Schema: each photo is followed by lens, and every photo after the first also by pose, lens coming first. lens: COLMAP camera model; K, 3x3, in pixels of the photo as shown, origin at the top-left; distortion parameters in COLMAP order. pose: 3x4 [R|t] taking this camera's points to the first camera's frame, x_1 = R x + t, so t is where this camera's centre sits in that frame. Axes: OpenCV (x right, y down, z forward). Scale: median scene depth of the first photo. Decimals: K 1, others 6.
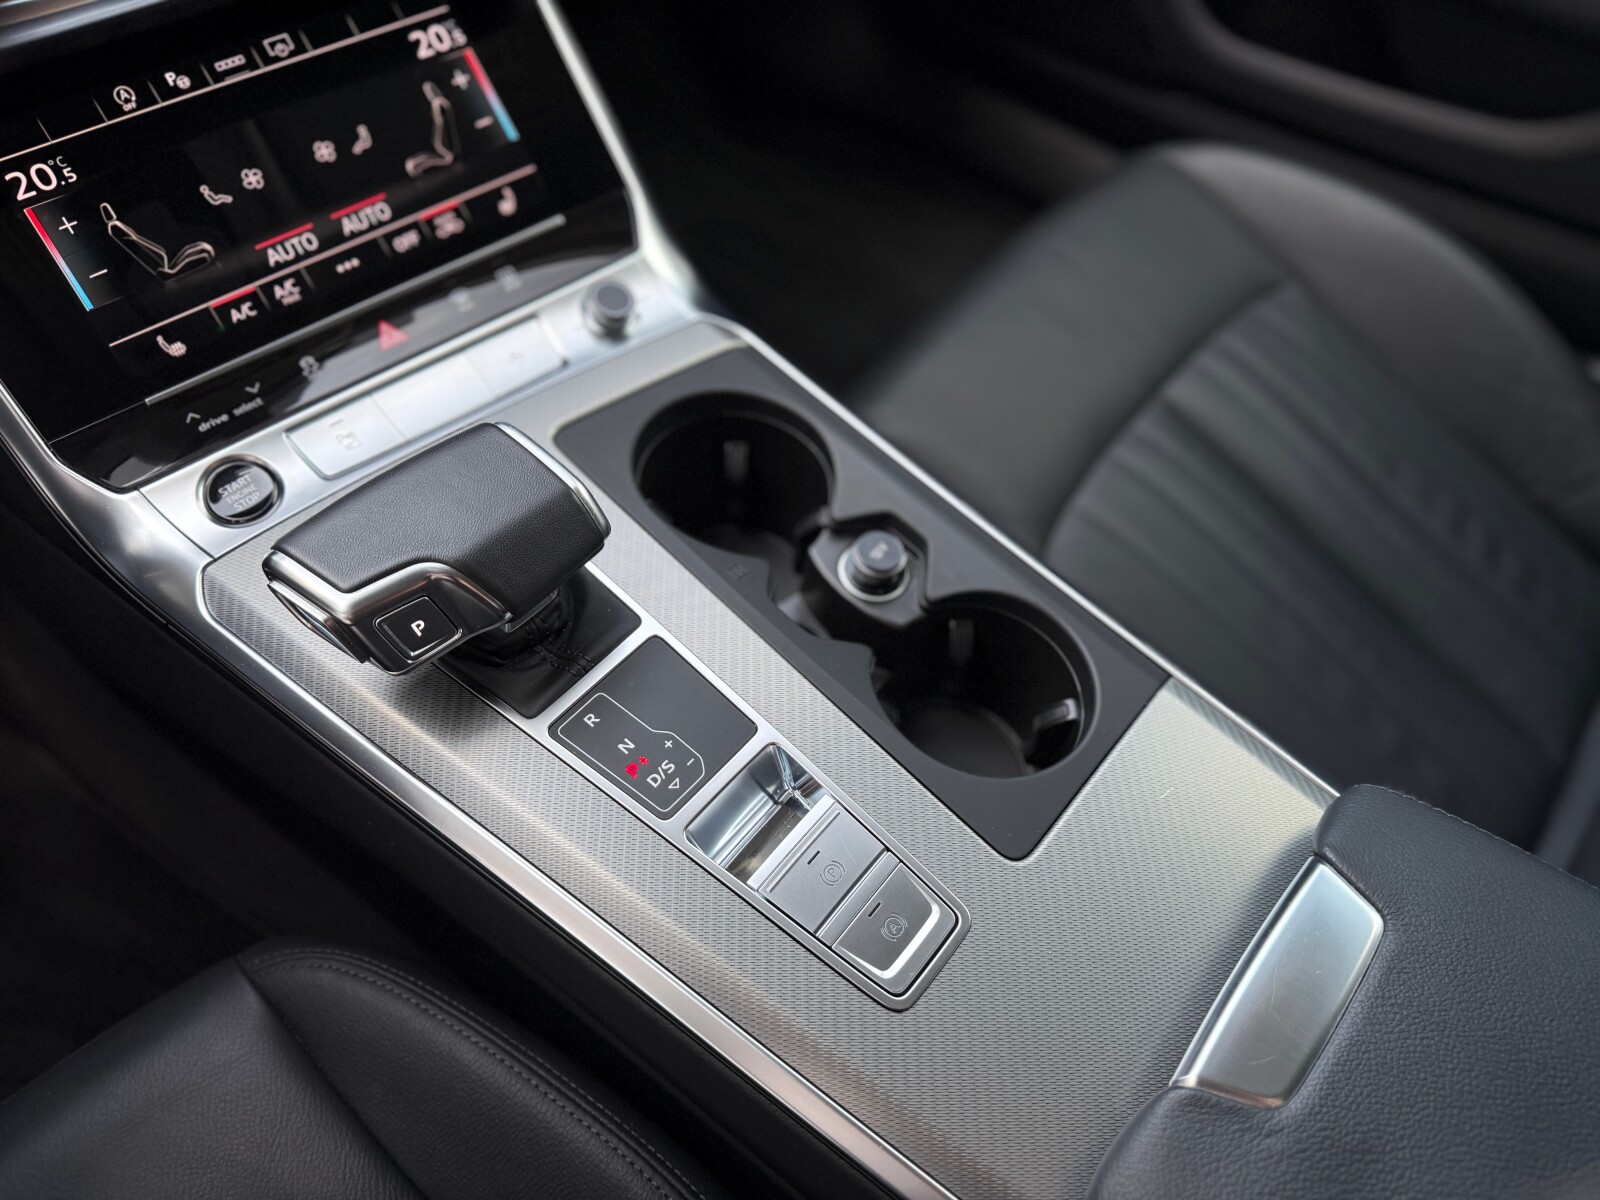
lens RADIAL K [[1227.2, 0, 827.8], [0, 1227.2, 597.8], [0, 0, 1]] dist [-0.023156, 0.006794]
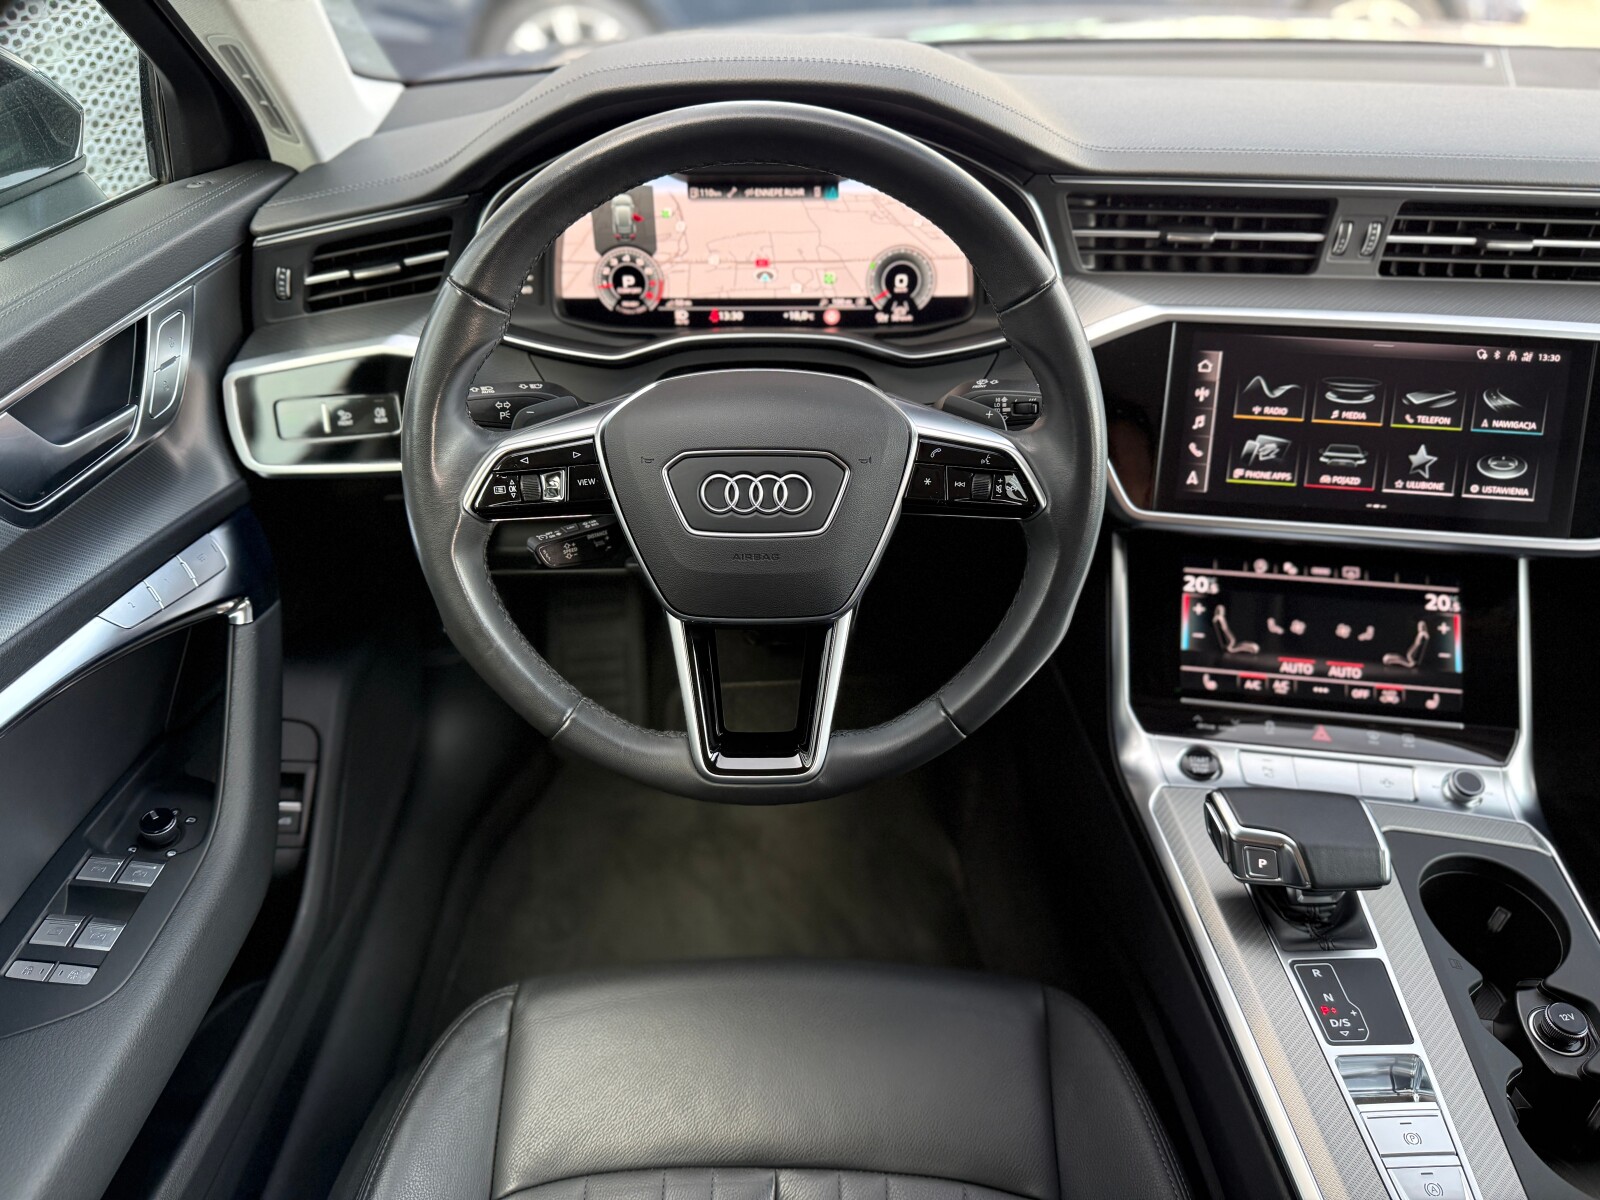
lens RADIAL K [[1158.4, 0, 800.0], [0, 1158.4, 600.0], [0, 0, 1]] dist [-0.007127, -0.004966]
pose [[0.633390, 0.371291, -0.678940, 0.200685], [-0.590806, 0.798661, -0.114406, 0.245917], [0.499765, 0.473586, 0.725225, -0.605976]]
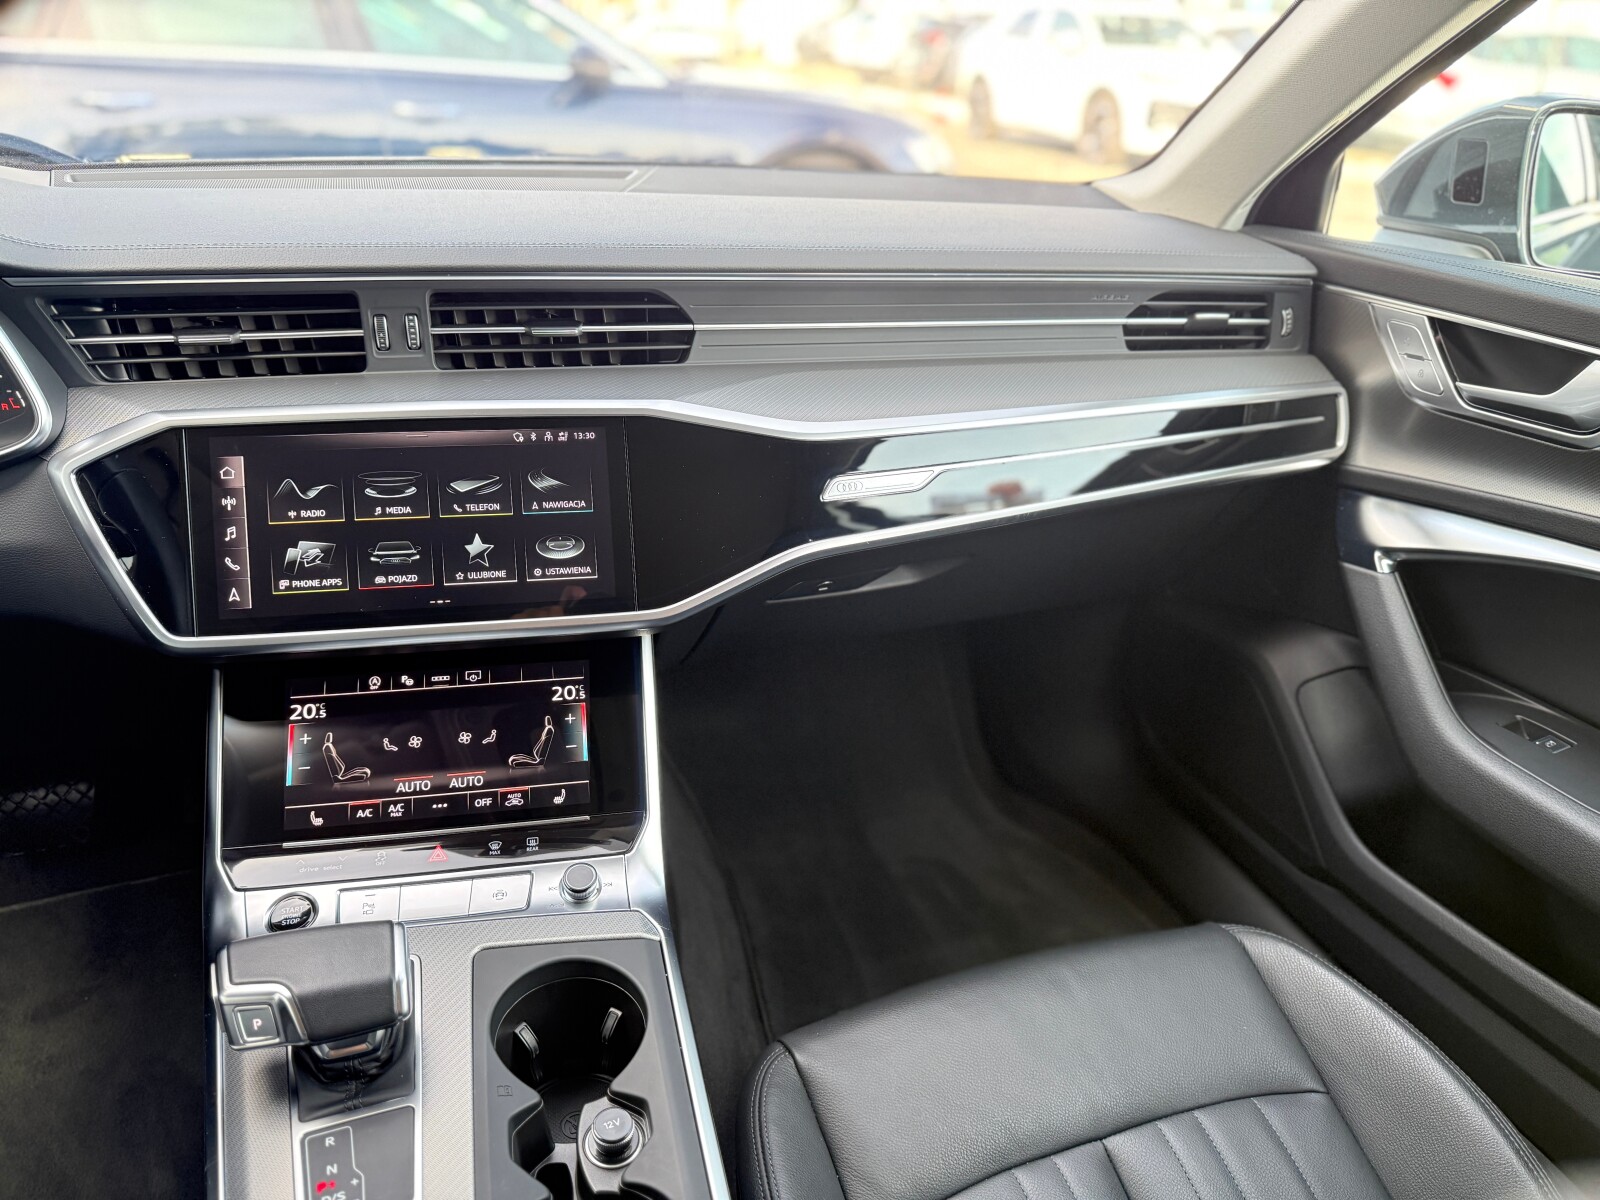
lens RADIAL K [[1133.3, 0, 799.3], [0, 1133.3, 605.1], [0, 0, 1]] dist [0.166748, -0.367183]
pose [[0.852451, 0.188617, -0.487597, 0.682041], [-0.400241, 0.835478, -0.376542, -0.113825], [0.336354, 0.516139, 0.787697, -0.152839]]
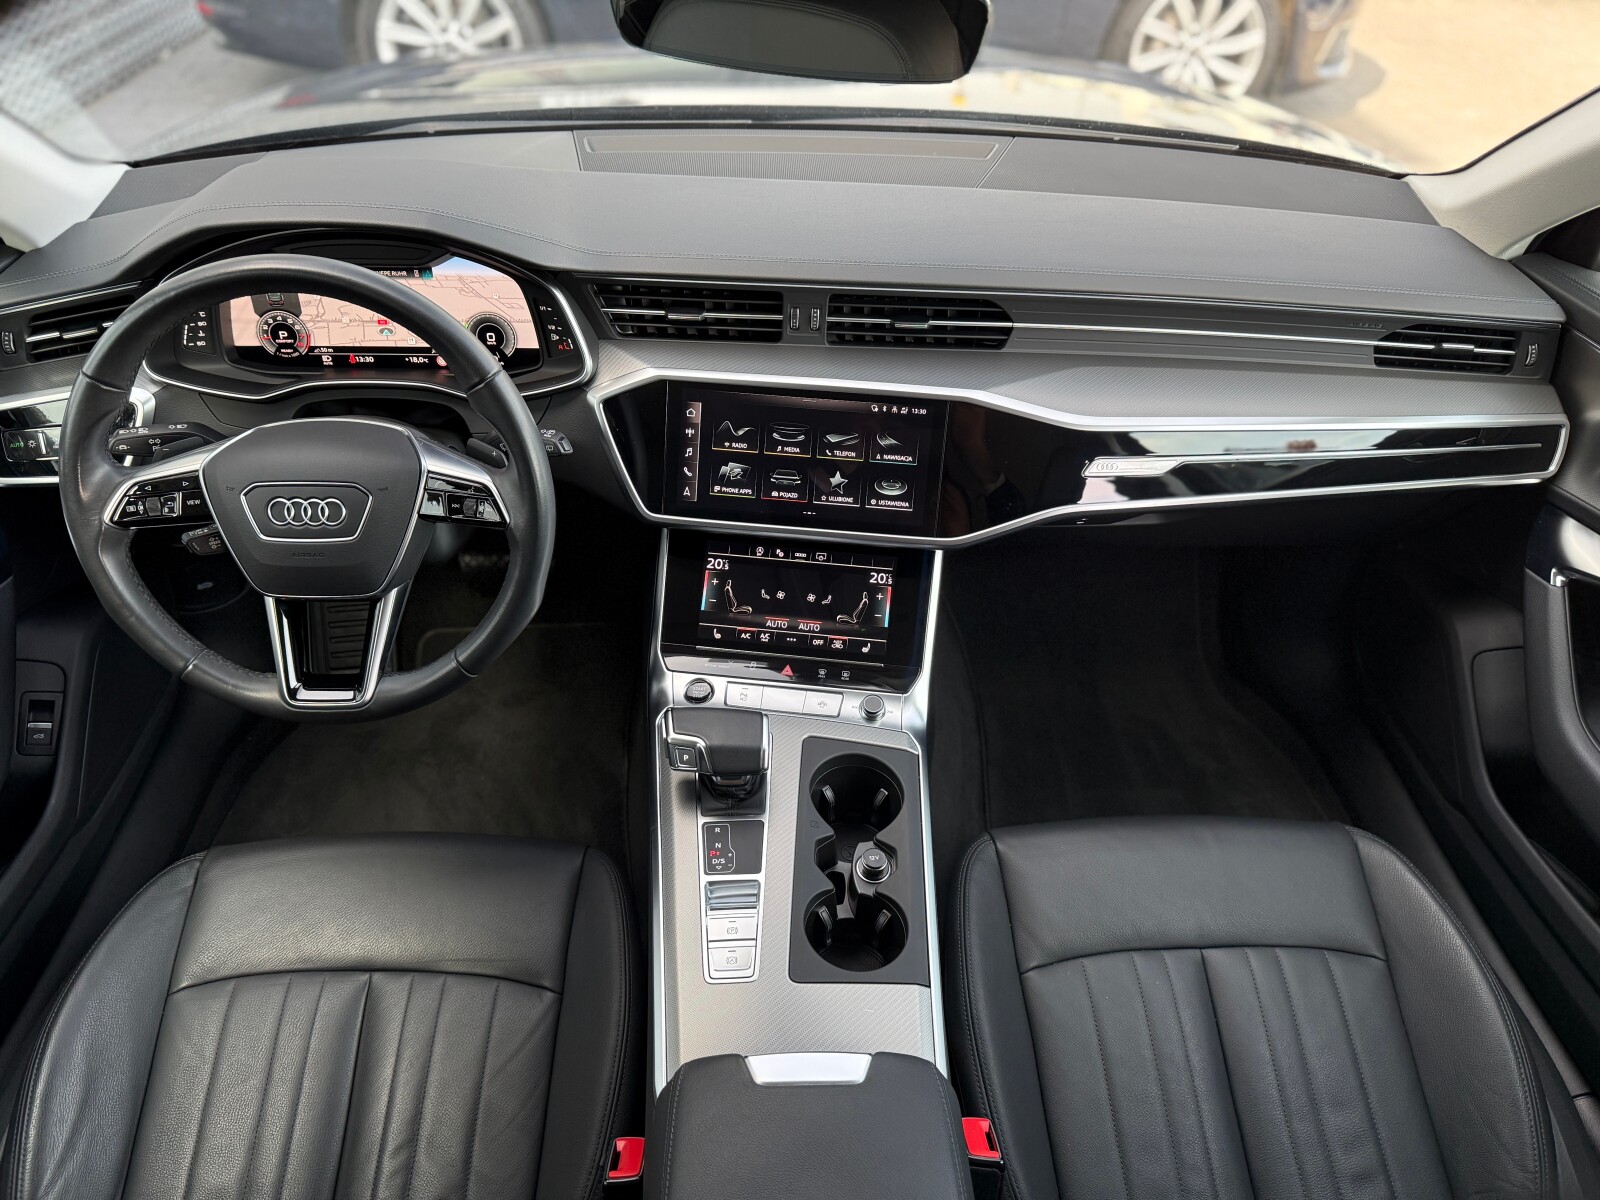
lens RADIAL K [[1125.7, 0, 793.8], [0, 1125.7, 602.8], [0, 0, 1]] dist [0.136863, -0.211787]
pose [[0.656964, 0.417321, -0.627887, 0.991548], [-0.589998, 0.803069, -0.083565, -0.145460], [0.469363, 0.425351, 0.773806, -0.769682]]
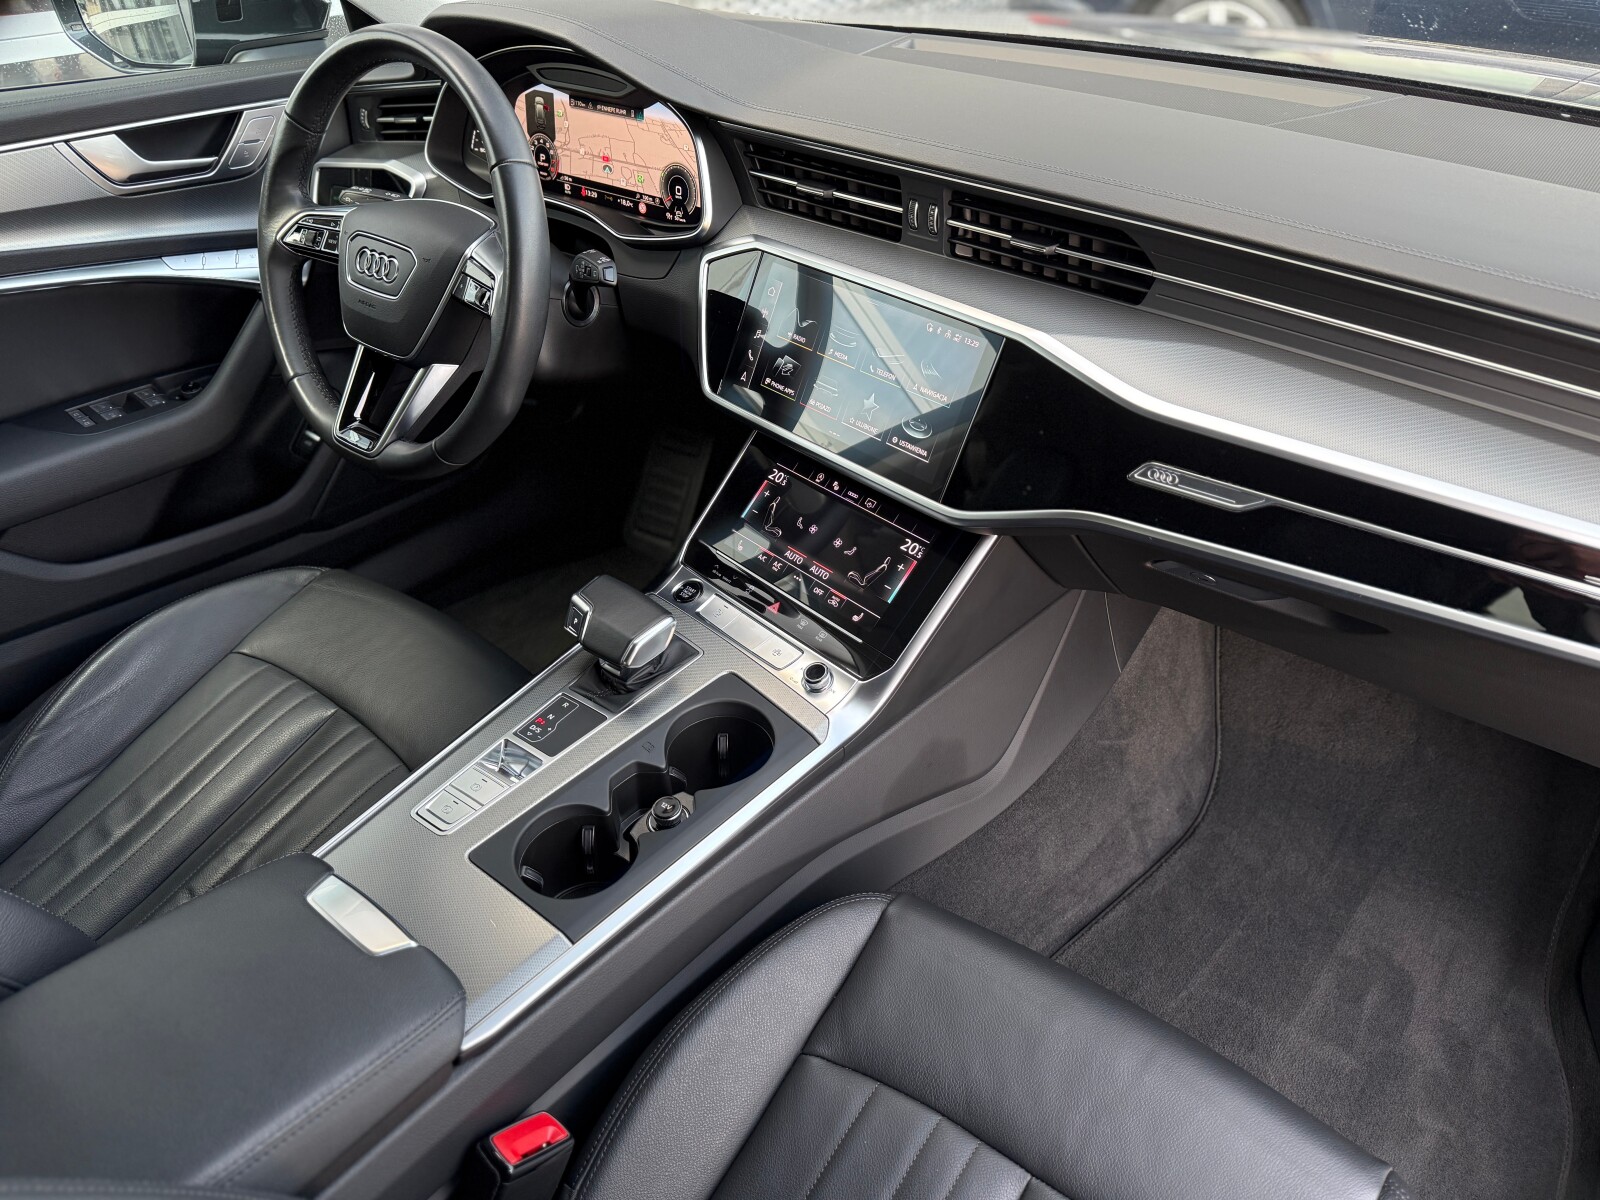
lens RADIAL K [[1125.7, 0, 793.8], [0, 1125.7, 602.8], [0, 0, 1]] dist [0.136863, -0.211787]
pose [[0.007037, 0.515220, -0.857029, 1.298869], [-0.800102, 0.516992, 0.304231, -0.837624], [0.599823, 0.683569, 0.415867, 0.214131]]
